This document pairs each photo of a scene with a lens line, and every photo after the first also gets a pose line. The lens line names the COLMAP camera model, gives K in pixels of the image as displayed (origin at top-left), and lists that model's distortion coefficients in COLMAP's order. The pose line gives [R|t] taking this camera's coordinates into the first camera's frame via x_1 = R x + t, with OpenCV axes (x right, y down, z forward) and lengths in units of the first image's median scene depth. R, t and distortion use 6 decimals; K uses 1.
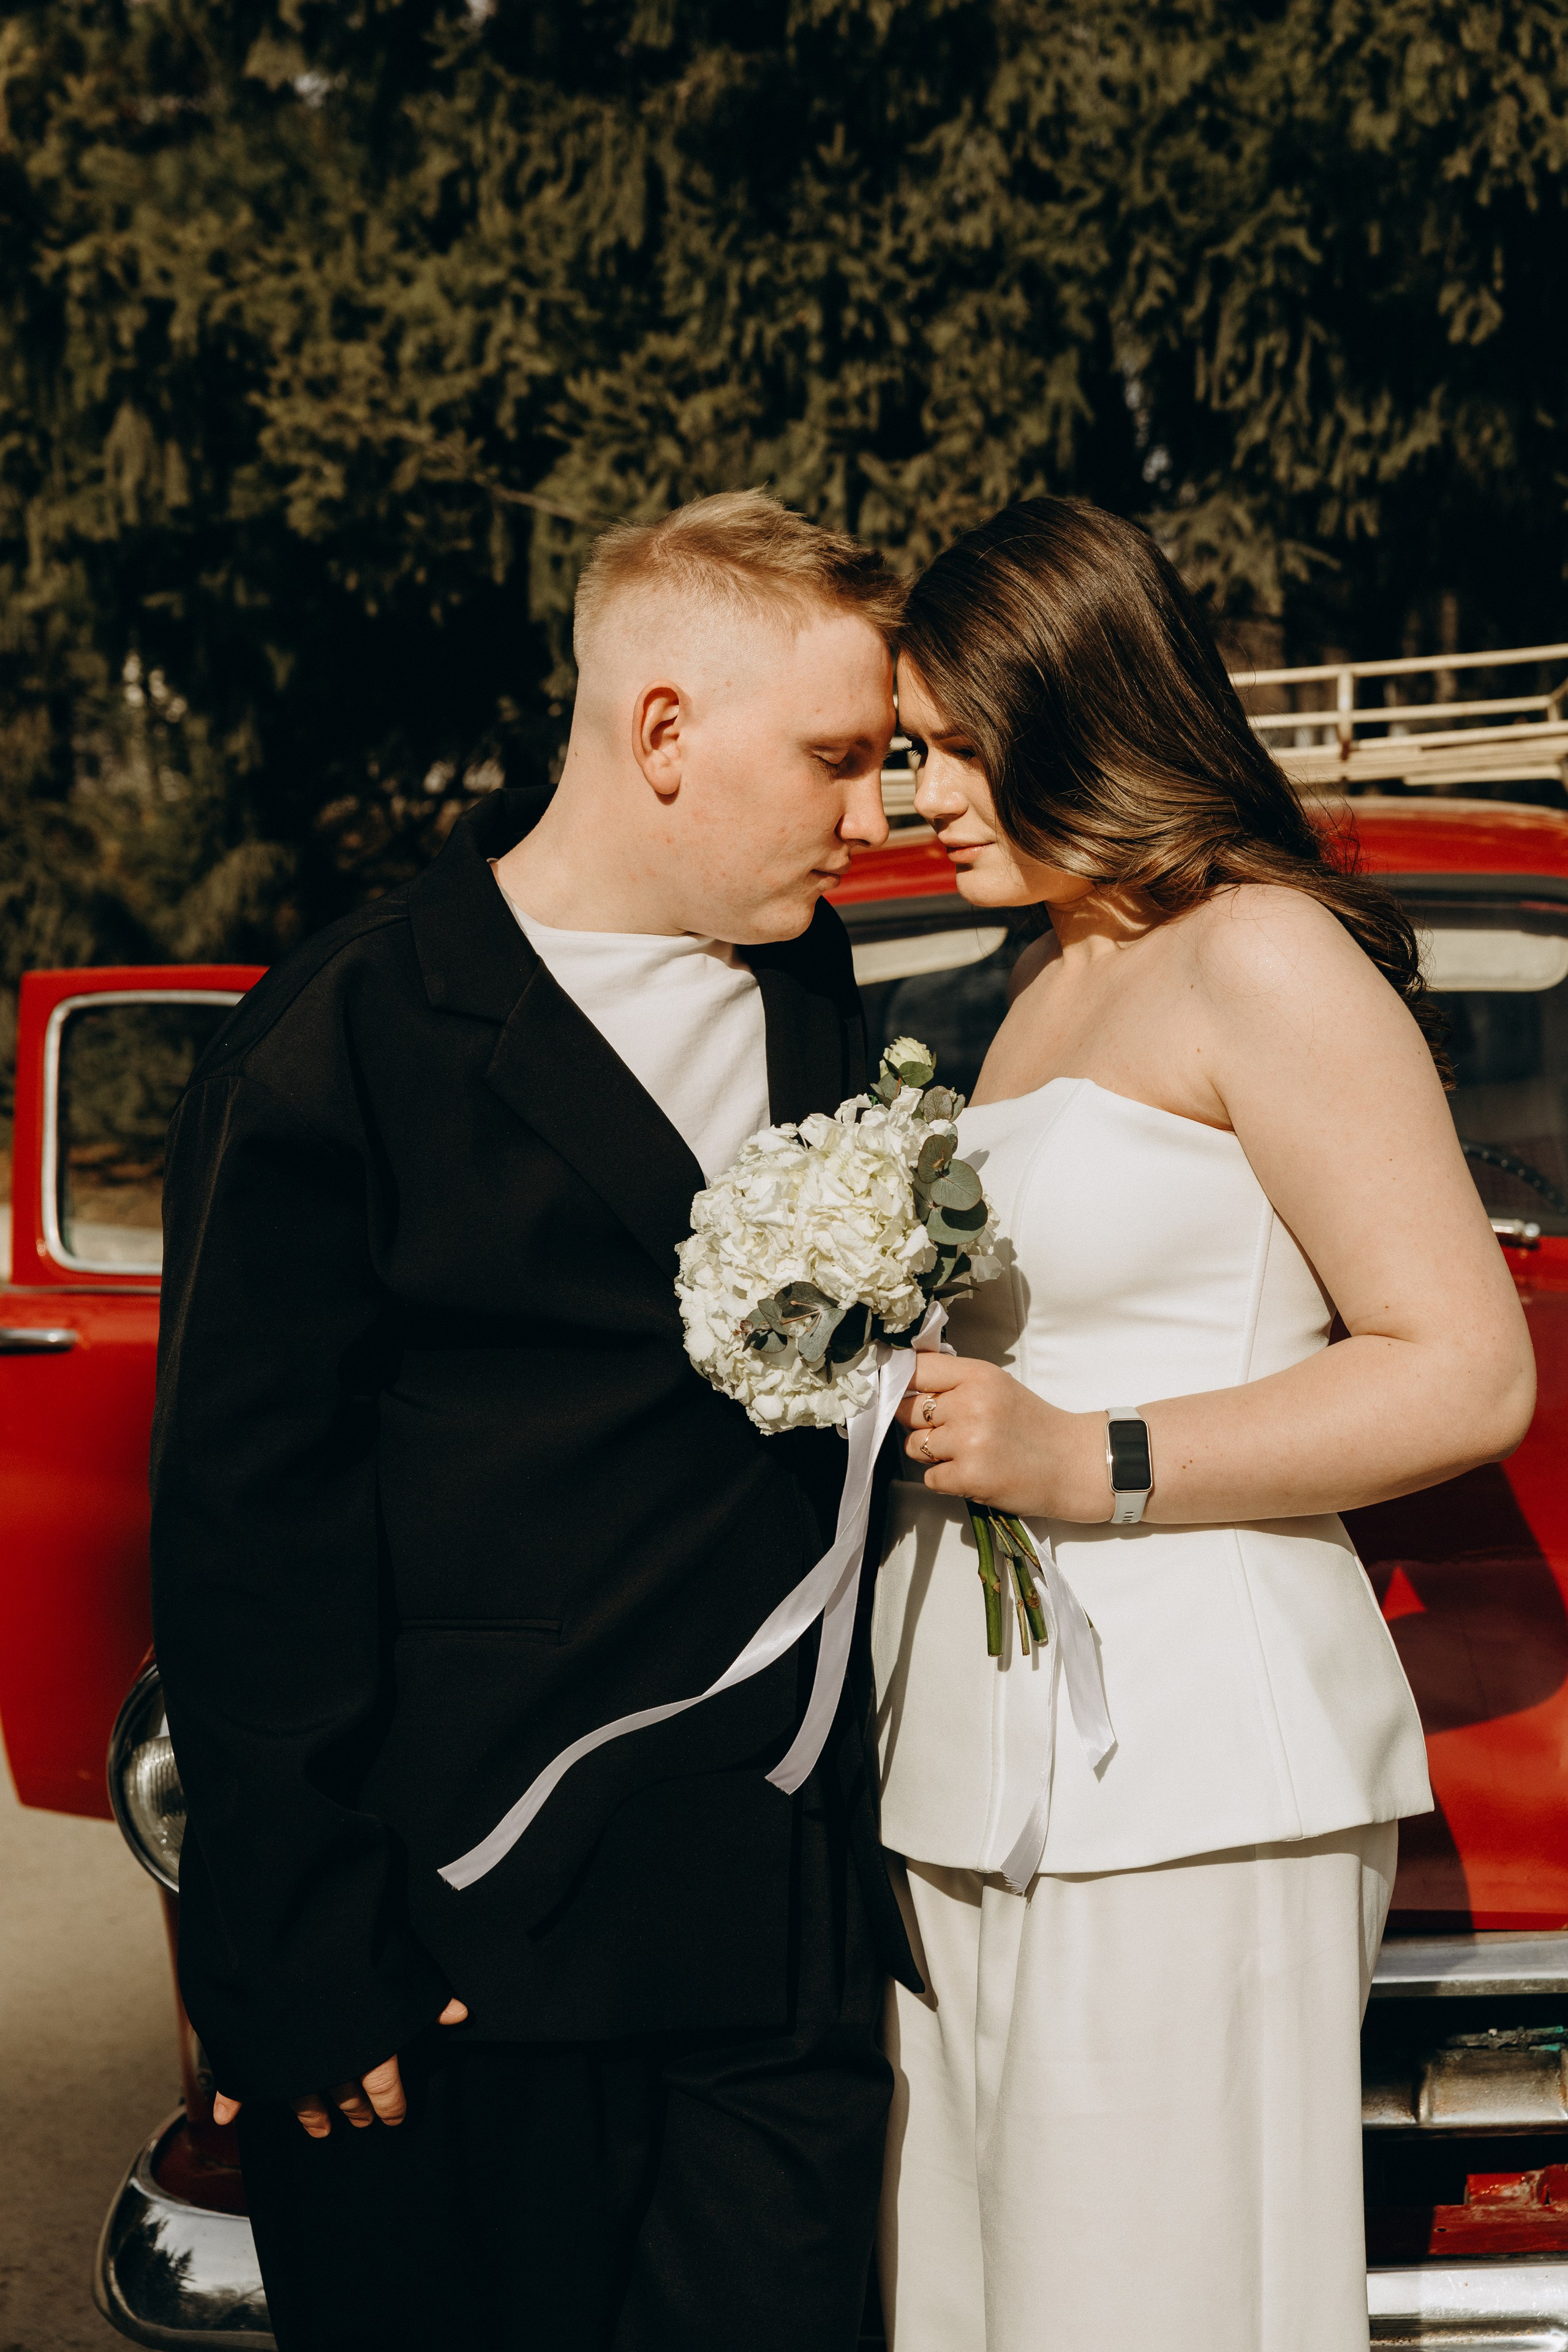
lens RADIAL K [[3280.6, 0, 781.9], [0, 3280.6, 1307.4], [0, 0, 1]] dist [-0.006926, -0.043540]
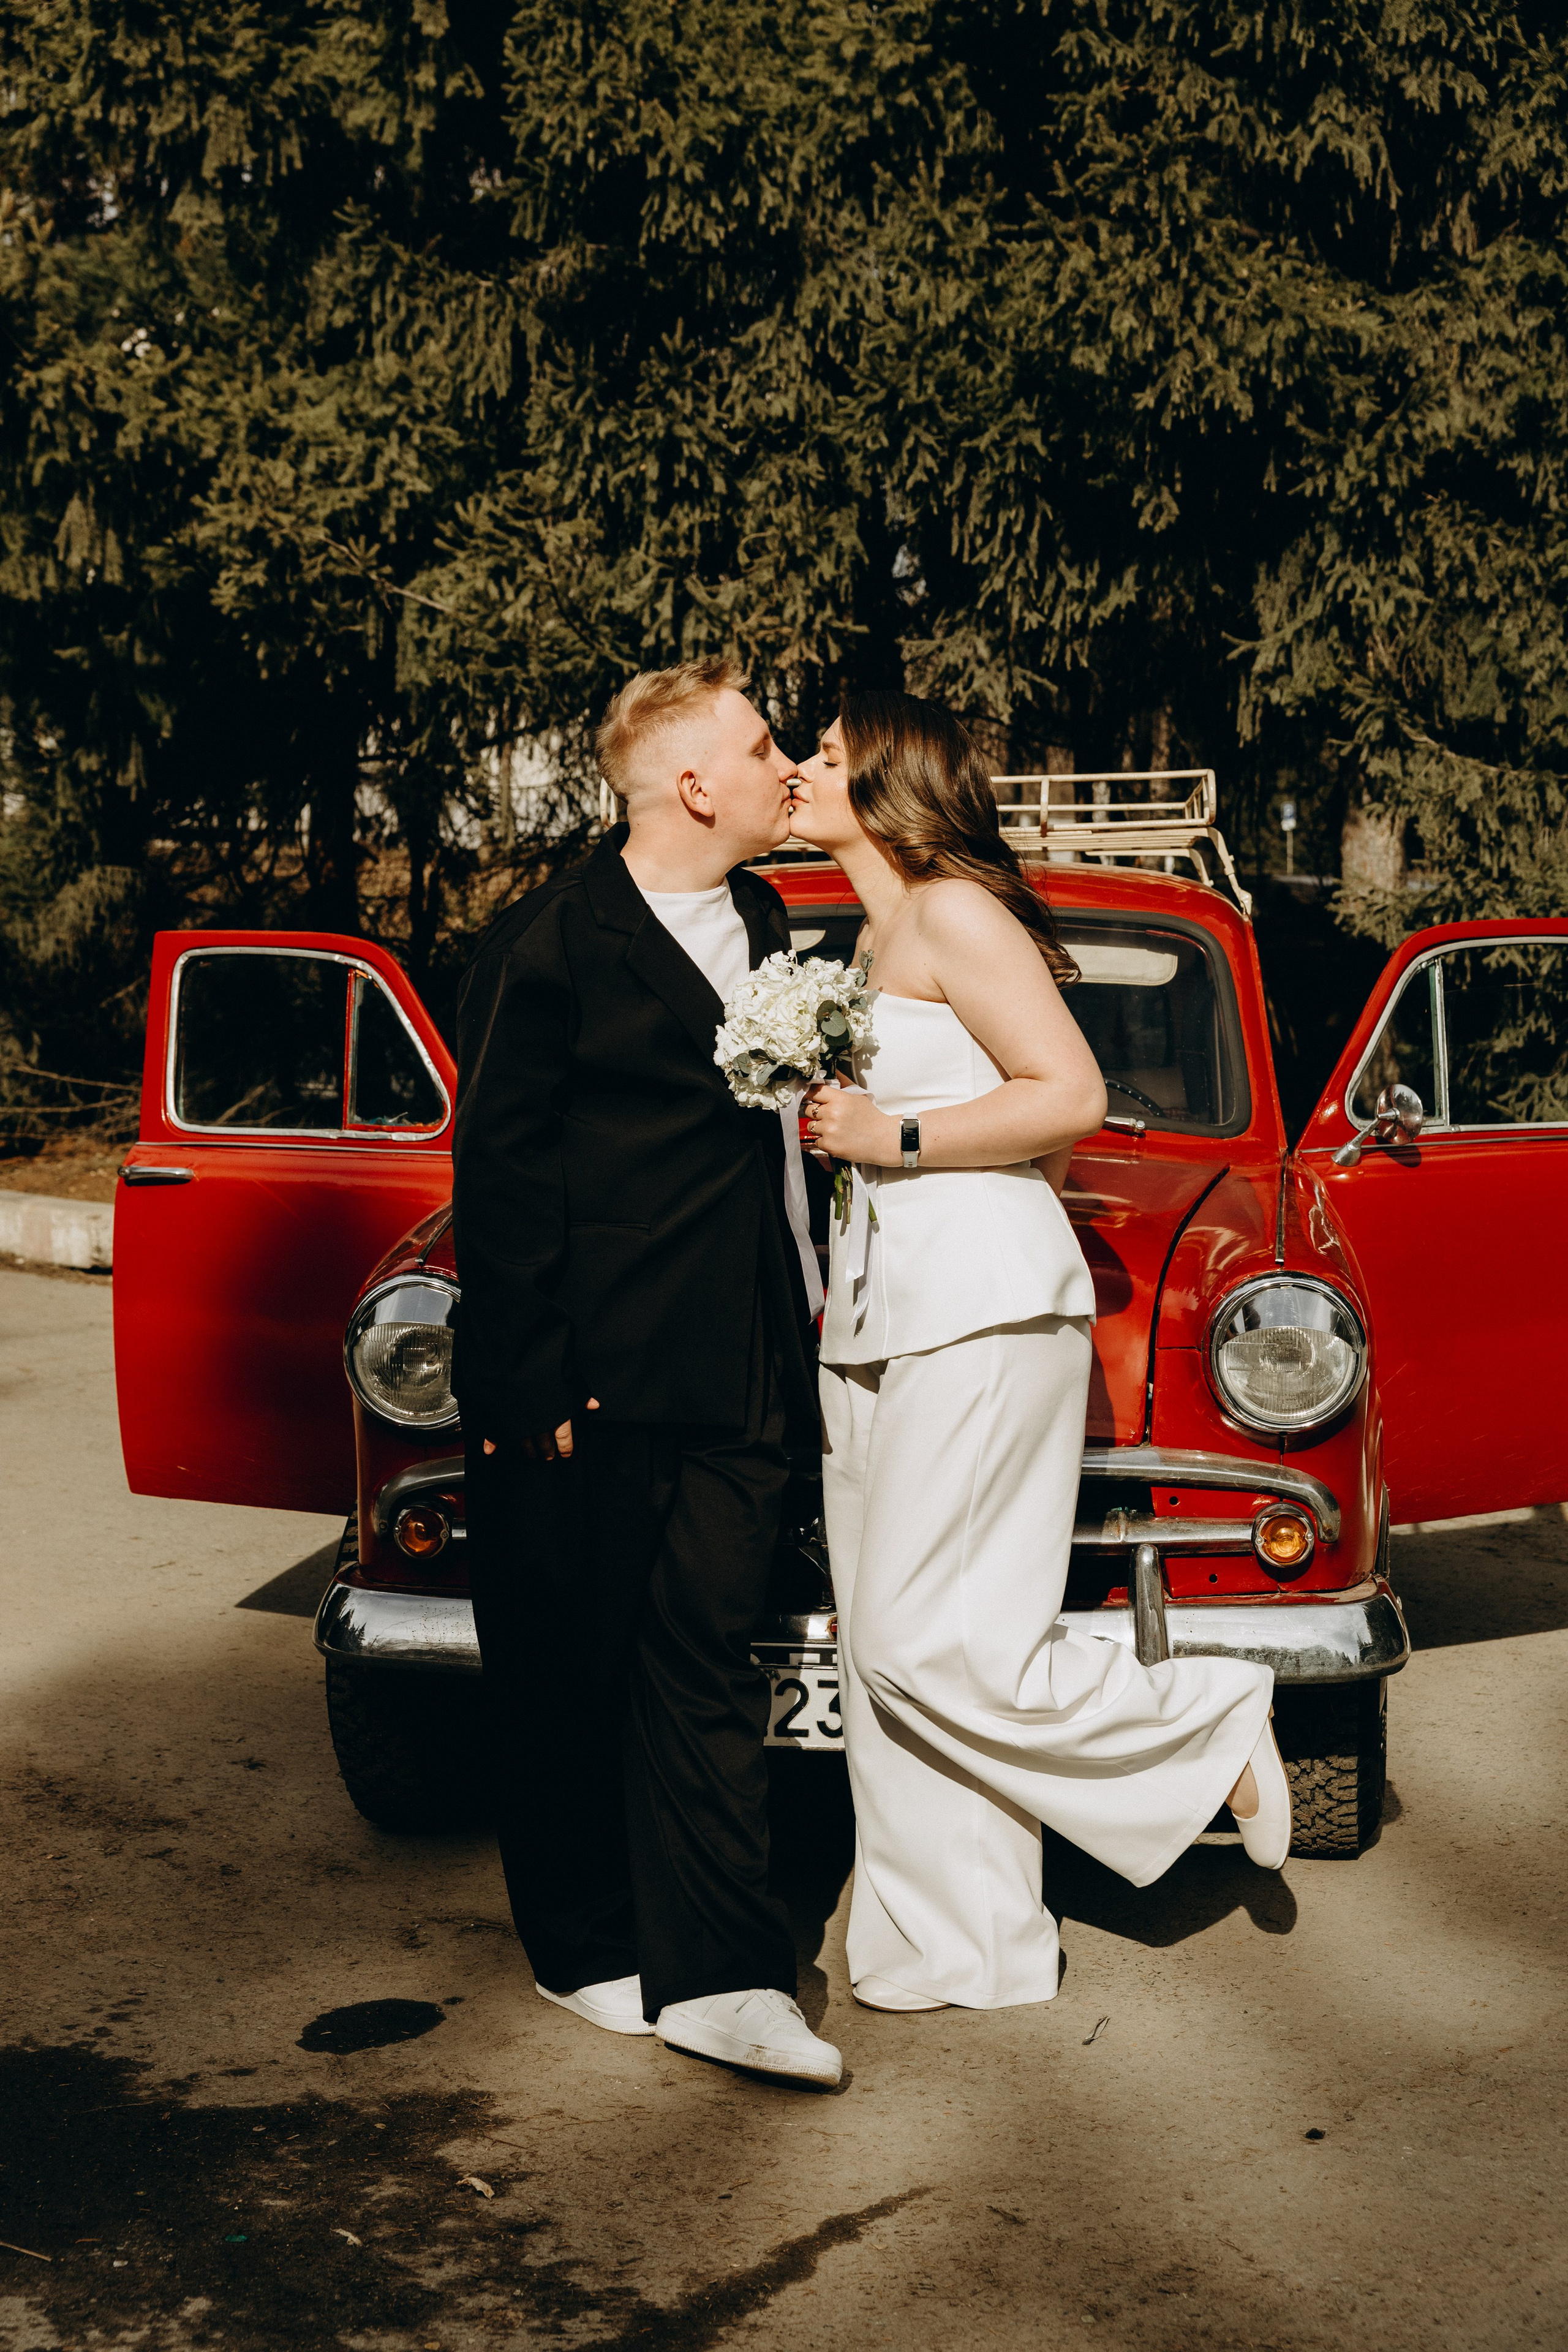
lens RADIAL K [[3335.0, 0, 784.0], [0, 3335.0, 1176.0], [0, 0, 1]] dist [0.017037, 0.080896]
pose [[0.995531, 0.043027, 0.084062, -0.035804], [-0.037890, 0.997370, -0.061783, 0.046140], [-0.086499, 0.058322, 0.994543, -0.262816]]
